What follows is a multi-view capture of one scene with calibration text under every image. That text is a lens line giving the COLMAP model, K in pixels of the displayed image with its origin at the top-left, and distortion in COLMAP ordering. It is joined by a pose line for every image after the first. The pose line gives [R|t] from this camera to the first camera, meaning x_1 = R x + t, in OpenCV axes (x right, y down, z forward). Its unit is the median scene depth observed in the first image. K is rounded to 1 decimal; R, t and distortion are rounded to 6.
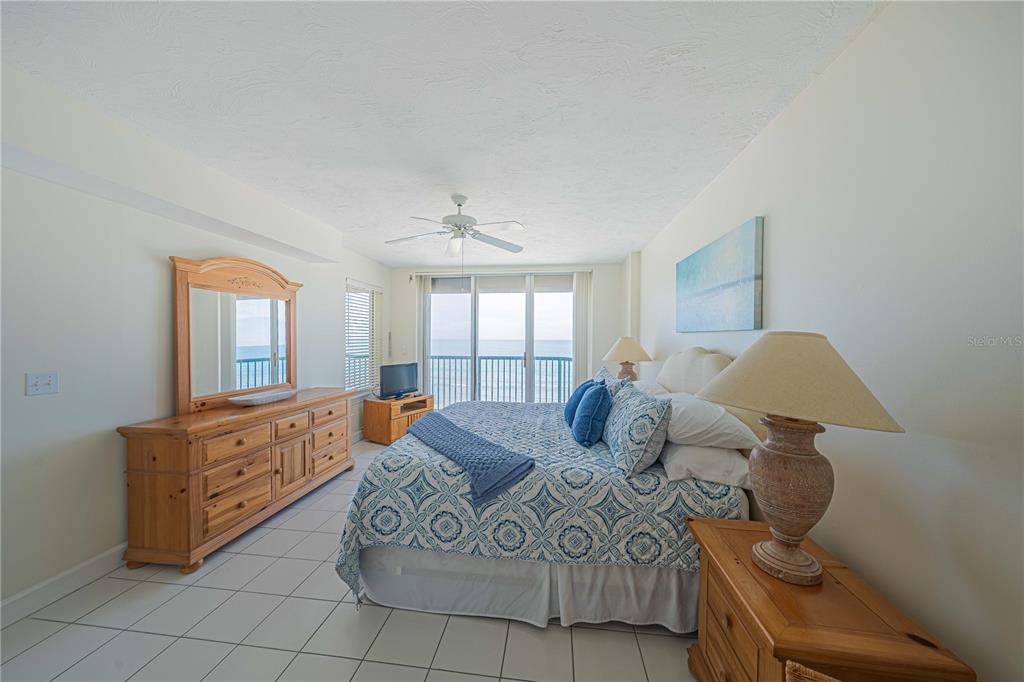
lens RADIAL K [[354.5, 0, 507.2], [0, 354.5, 341.2], [0, 0, 1]] dist [-0.006604, 0.002293]
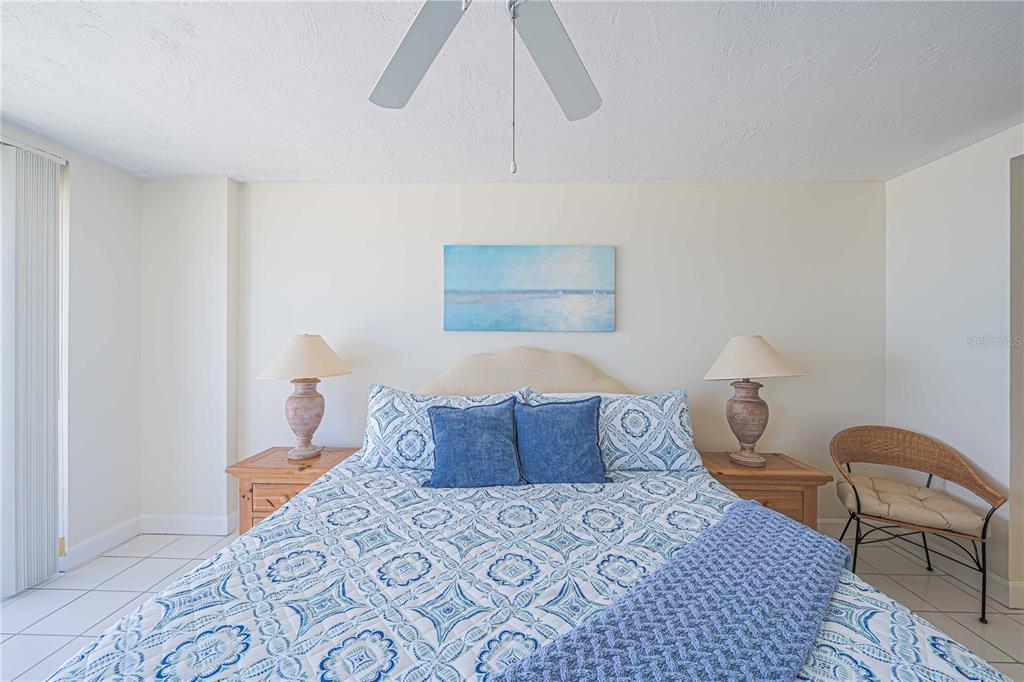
lens RADIAL K [[380.9, 0, 508.8], [0, 380.9, 337.8], [0, 0, 1]] dist [0.000267, 0.000290]
pose [[-0.111695, 0.001387, 0.993742, -0.229434], [0.003534, 0.999993, -0.000998, -0.003592], [-0.993736, 0.003400, -0.111699, 0.540047]]
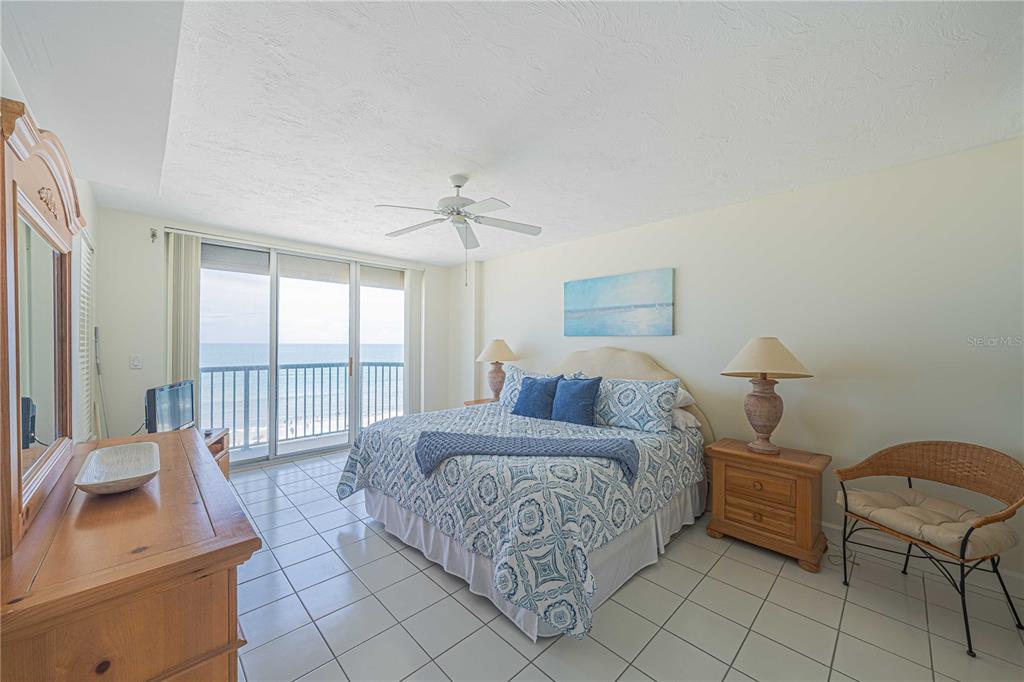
lens RADIAL K [[380.9, 0, 509.4], [0, 380.9, 341.8], [0, 0, 1]] dist [0.000267, 0.000290]
pose [[0.621973, 0.002144, 0.783036, -0.412590], [0.003393, 0.999979, -0.005433, 0.001646], [-0.783031, 0.006036, 0.621953, 0.169508]]
